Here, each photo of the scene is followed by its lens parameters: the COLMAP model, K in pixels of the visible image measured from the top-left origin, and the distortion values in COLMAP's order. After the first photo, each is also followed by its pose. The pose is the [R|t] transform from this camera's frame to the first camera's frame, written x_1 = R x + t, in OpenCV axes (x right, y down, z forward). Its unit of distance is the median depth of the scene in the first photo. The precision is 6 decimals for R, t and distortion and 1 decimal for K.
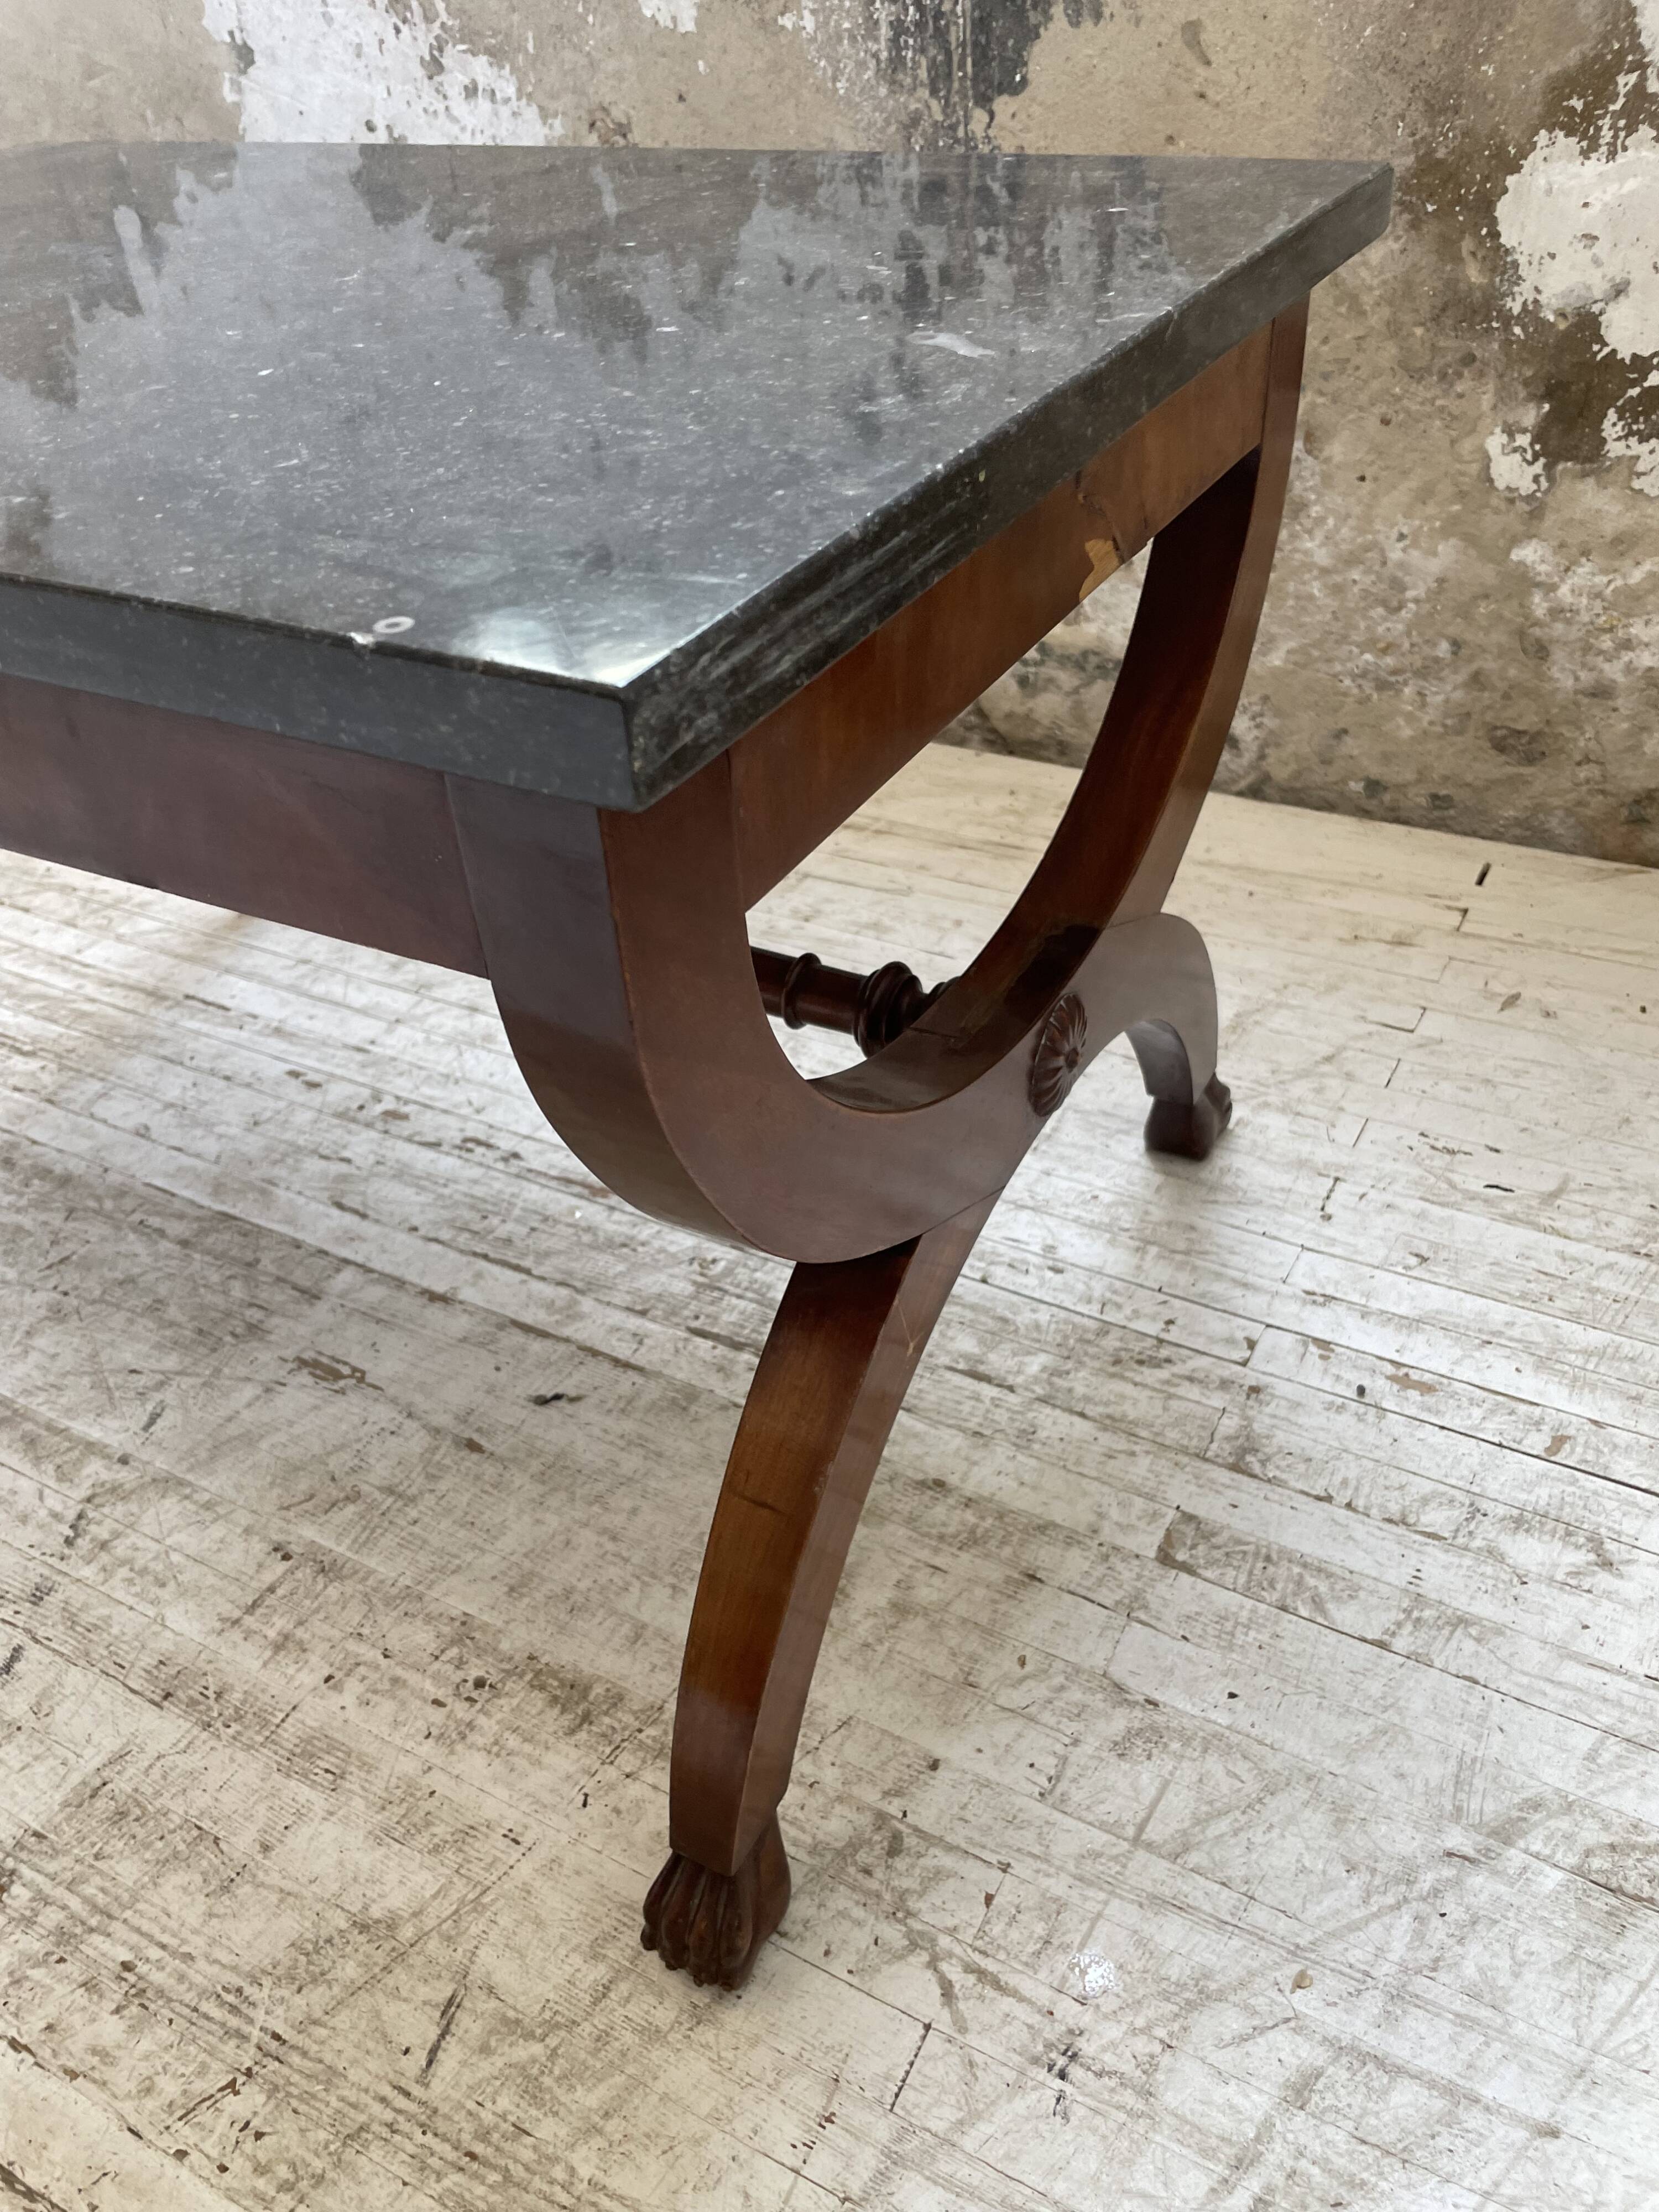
lens RADIAL K [[1686.8, 0, 809.1], [0, 1686.8, 1127.1], [0, 0, 1]] dist [0.085288, -0.121521]
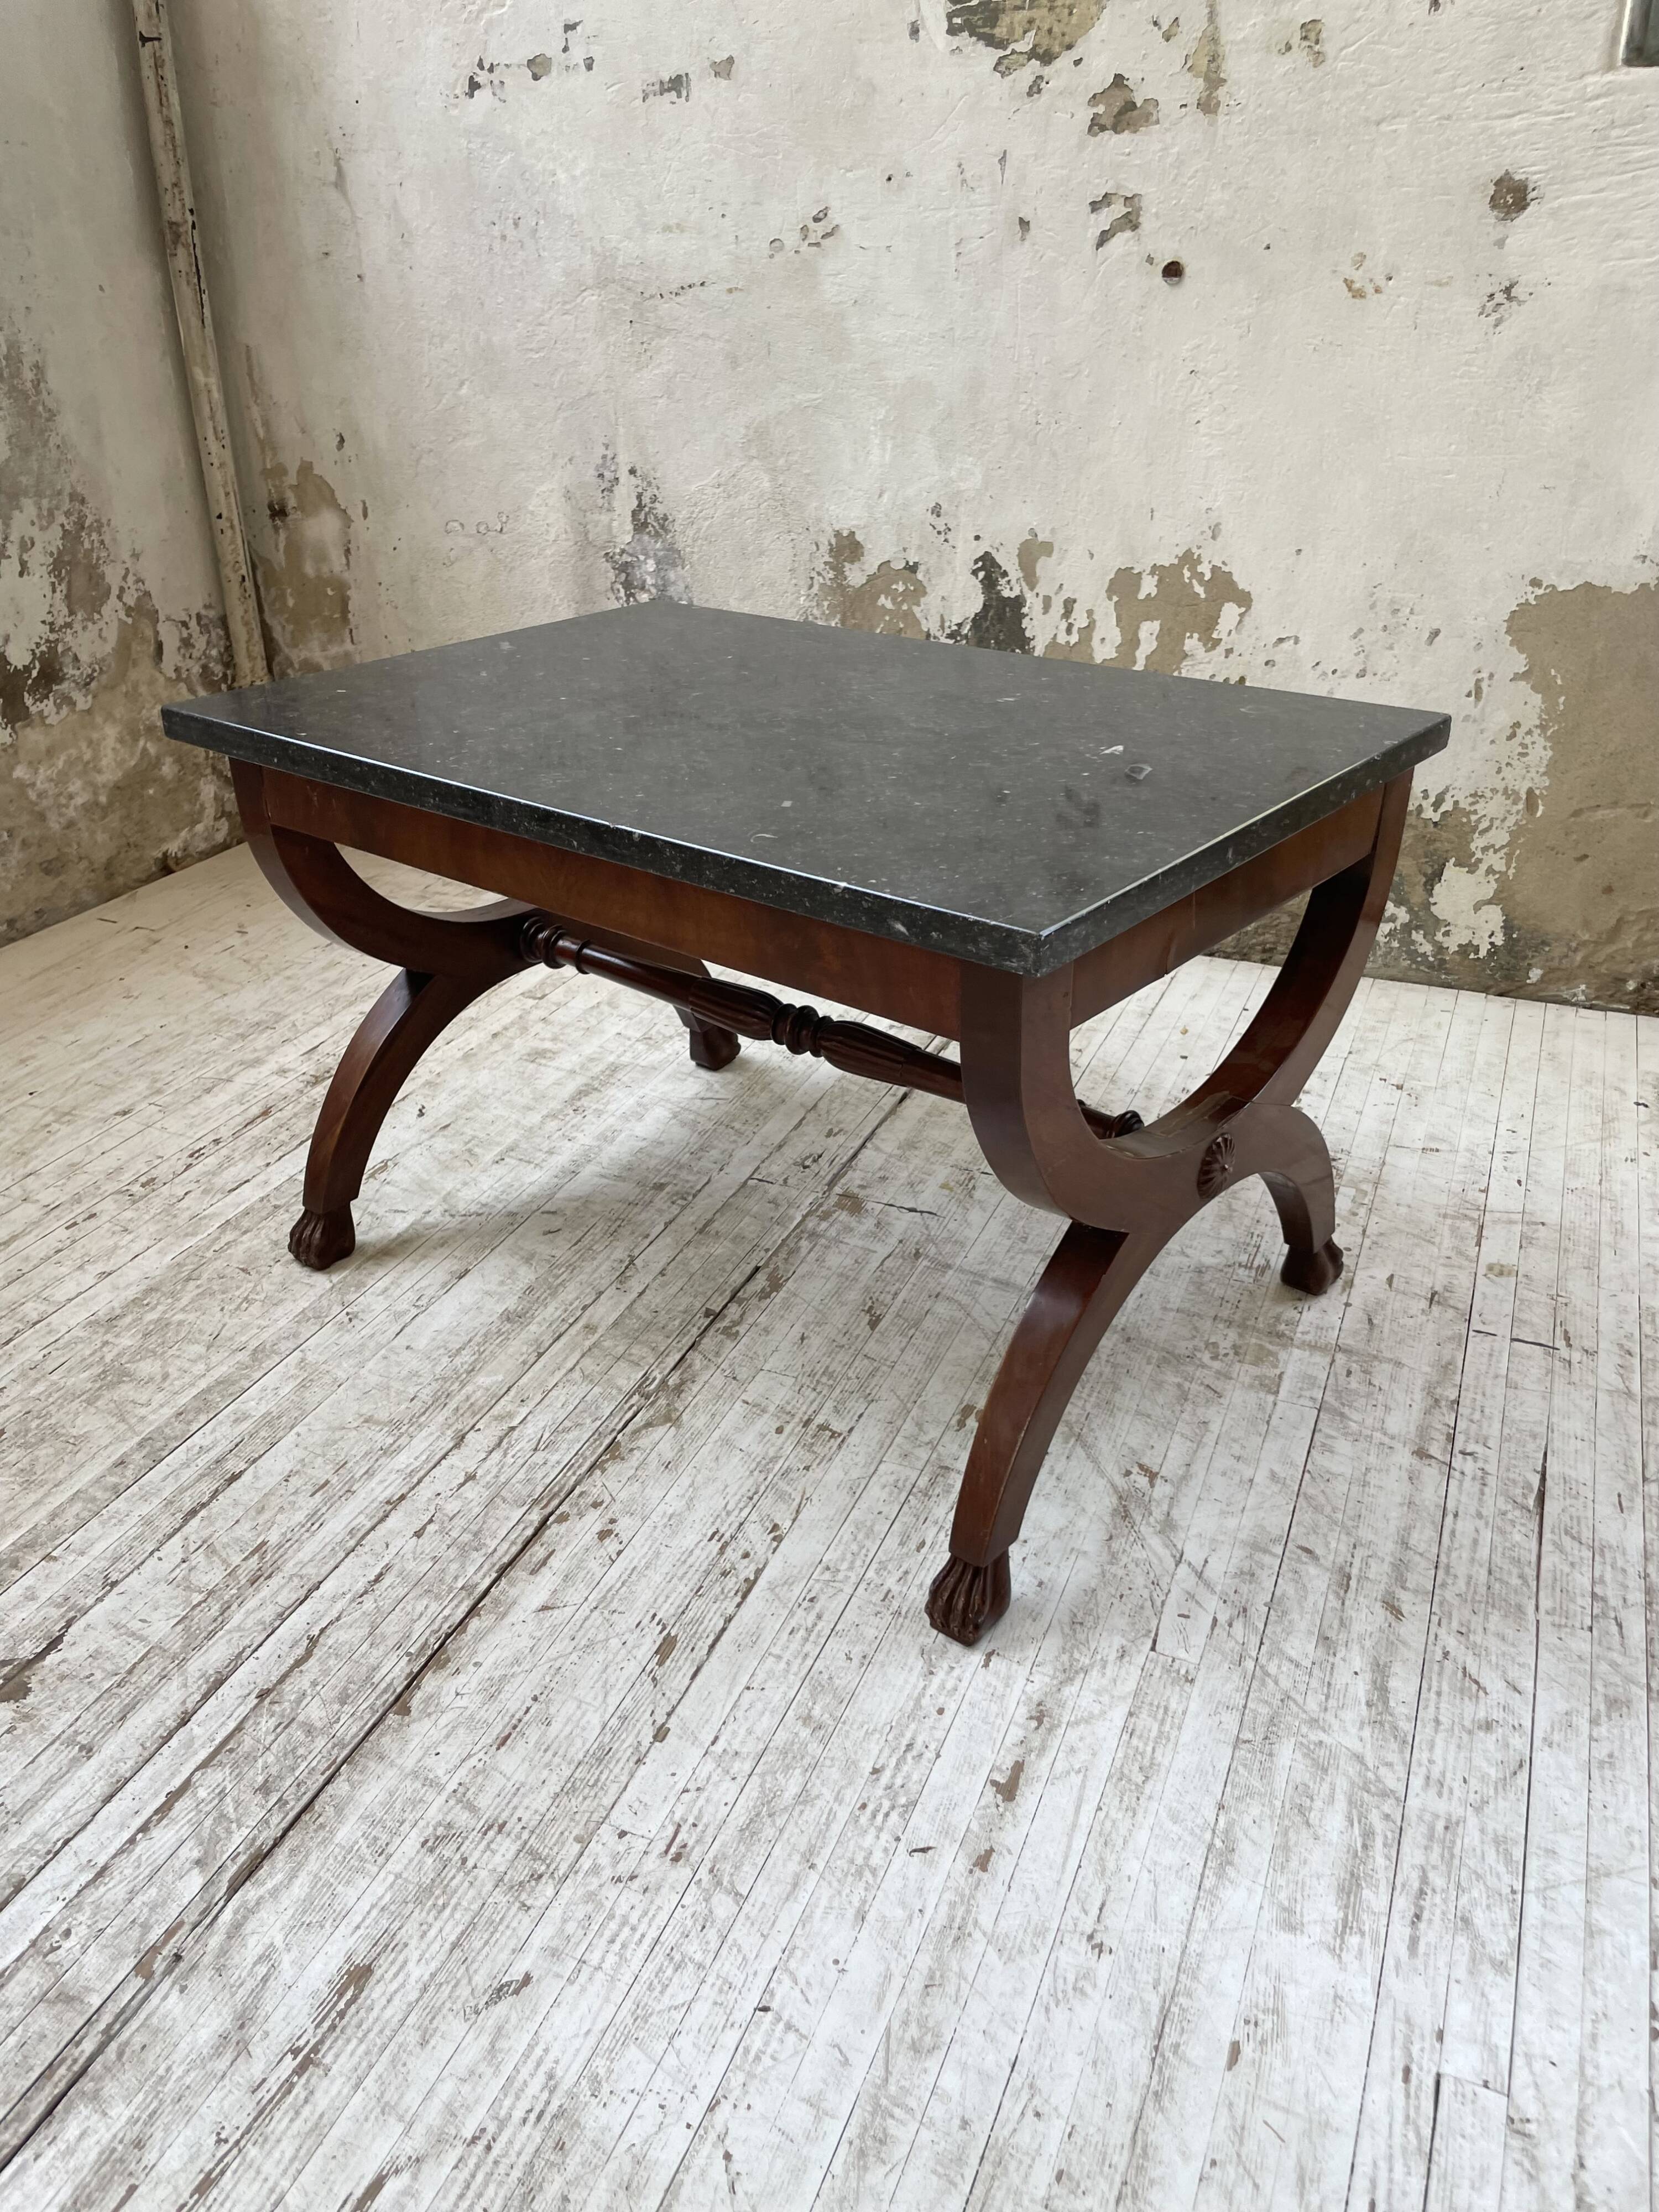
lens RADIAL K [[1686.8, 0, 811.9], [0, 1686.8, 1098.7], [0, 0, 1]] dist [0.085288, -0.121521]
pose [[-0.105641, -0.395639, 0.912310, -2.048361], [0.608848, 0.699639, 0.373911, -0.329998], [-0.786221, 0.594958, 0.166974, 0.253680]]
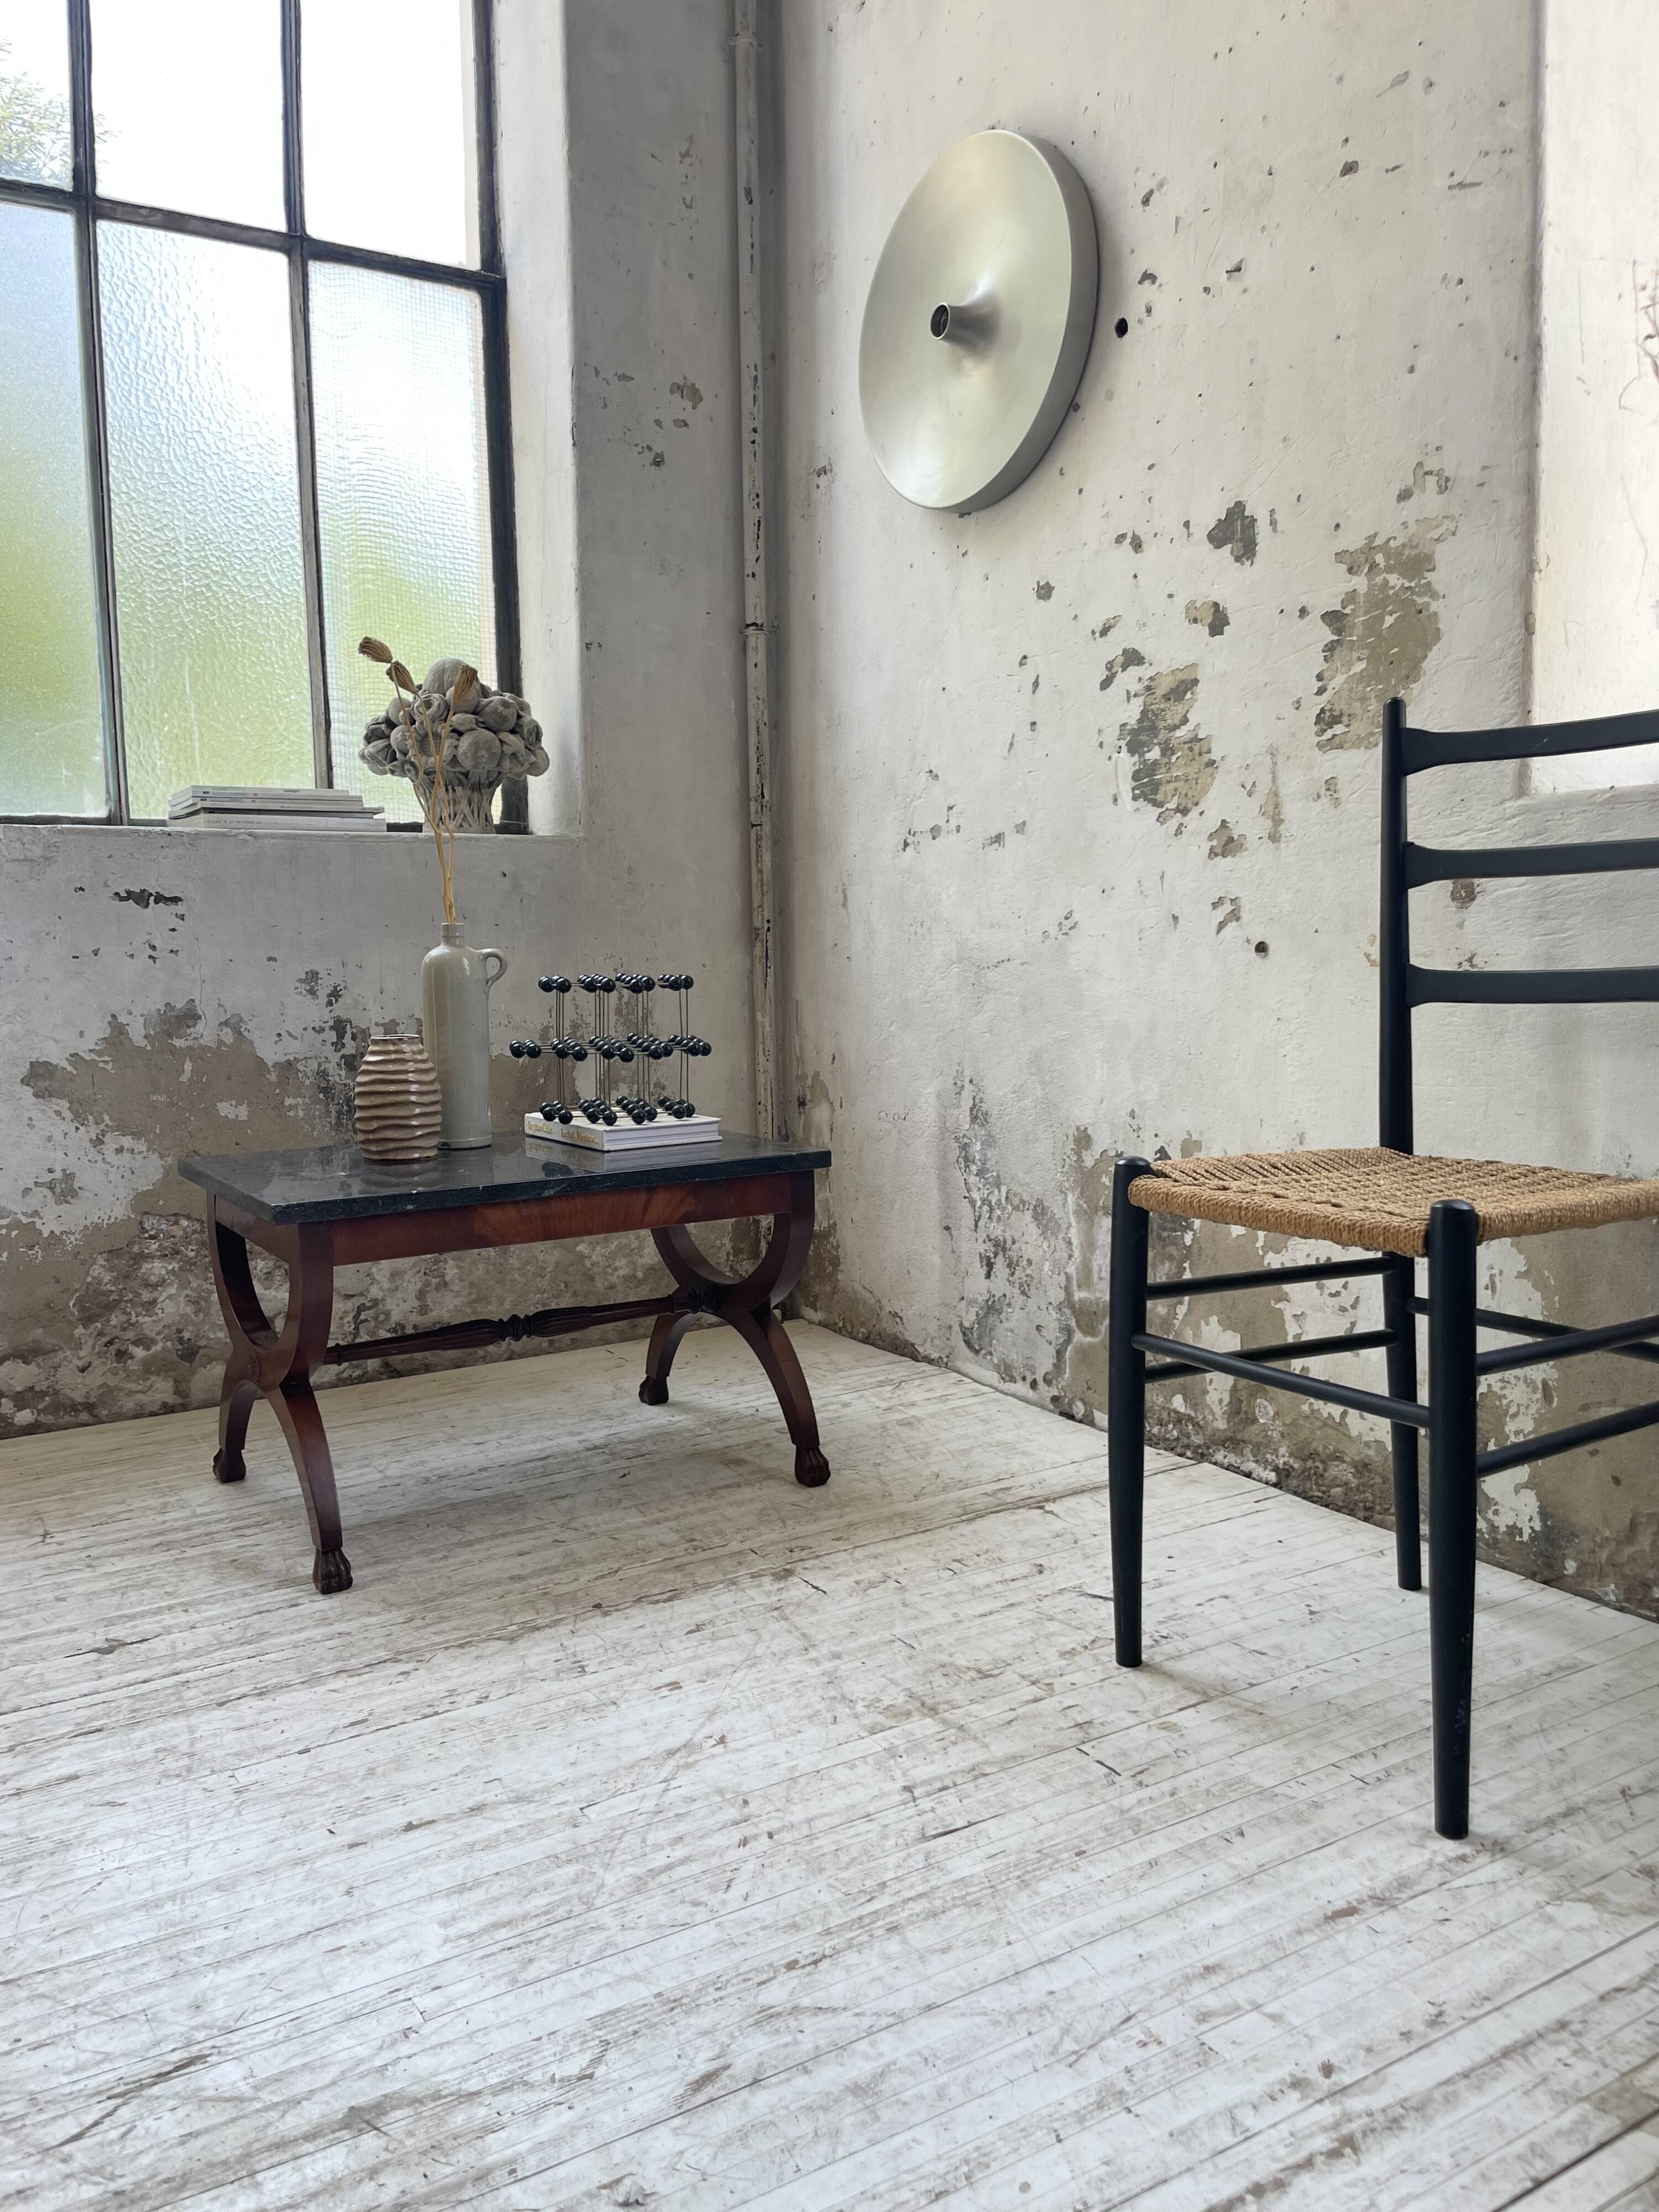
lens RADIAL K [[1686.8, 0, 808.3], [0, 1686.8, 1097.2], [0, 0, 1]] dist [0.085288, -0.121521]
pose [[0.489605, -0.032712, 0.871331, -2.525724], [0.520034, 0.813072, -0.261684, 0.557050], [-0.699895, 0.581243, 0.415095, -0.848566]]
